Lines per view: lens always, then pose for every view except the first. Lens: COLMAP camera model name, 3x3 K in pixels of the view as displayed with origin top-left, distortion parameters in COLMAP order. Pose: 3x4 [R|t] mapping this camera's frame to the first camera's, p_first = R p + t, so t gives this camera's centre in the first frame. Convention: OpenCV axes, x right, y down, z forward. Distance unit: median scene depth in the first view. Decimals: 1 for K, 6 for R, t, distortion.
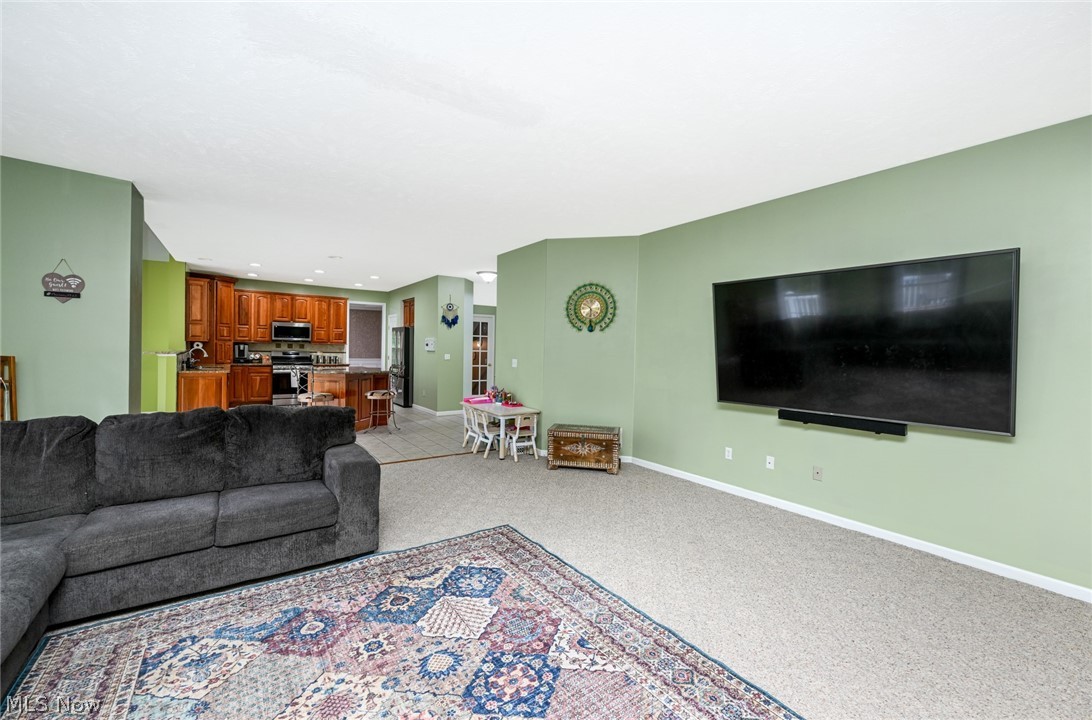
lens RADIAL K [[442.2, 0, 546.1], [0, 442.2, 358.4], [0, 0, 1]] dist [-0.002026, -0.000125]
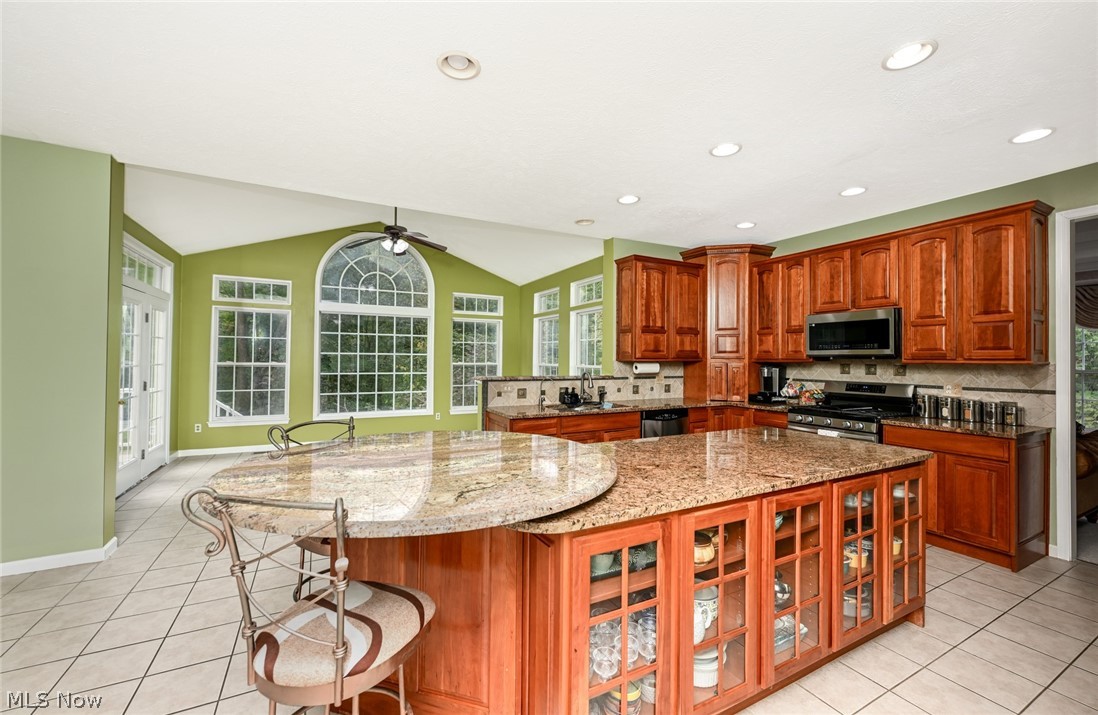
lens RADIAL K [[448.0, 0, 549.8], [0, 448.0, 357.4], [0, 0, 1]] dist [0.000464, 0.000091]
pose [[-0.131614, -0.040944, -0.990455, -0.366715], [-0.042565, 0.998459, -0.035619, -0.035955], [0.990387, 0.037471, -0.133154, 2.219459]]
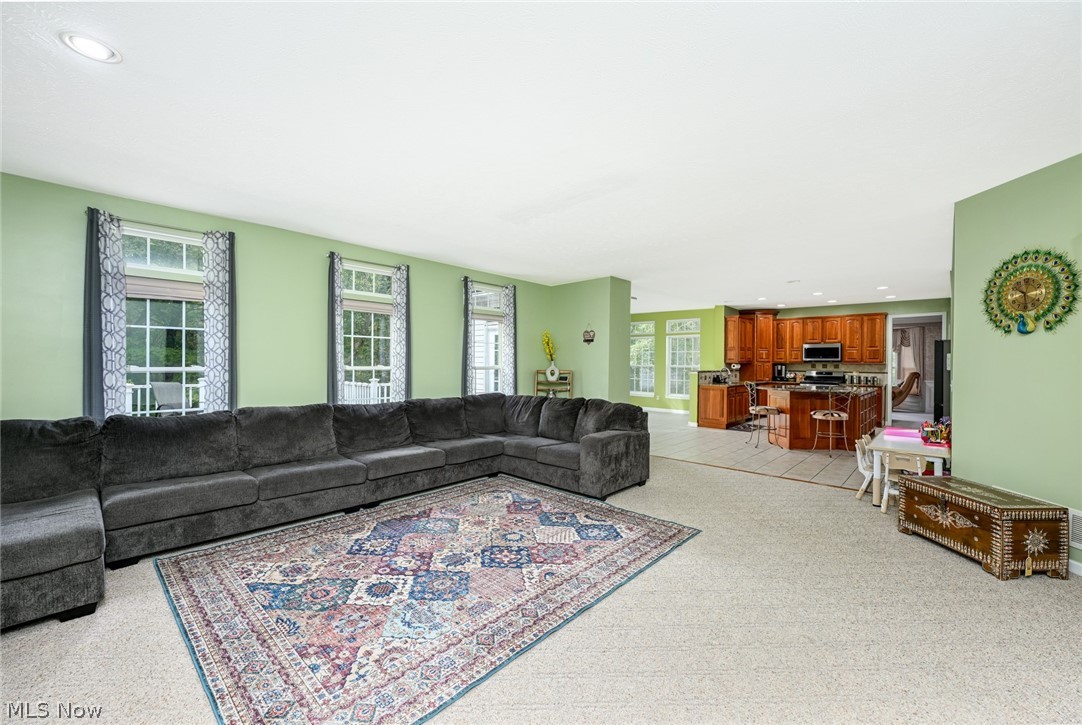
lens RADIAL K [[432.5, 0, 542.8], [0, 432.5, 363.7], [0, 0, 1]] dist [-0.002776, -0.000803]
pose [[0.201717, -0.017081, -0.979295, 0.842047], [-0.022106, 0.999514, -0.021987, 0.009857], [0.979194, 0.026083, 0.201241, 0.410573]]
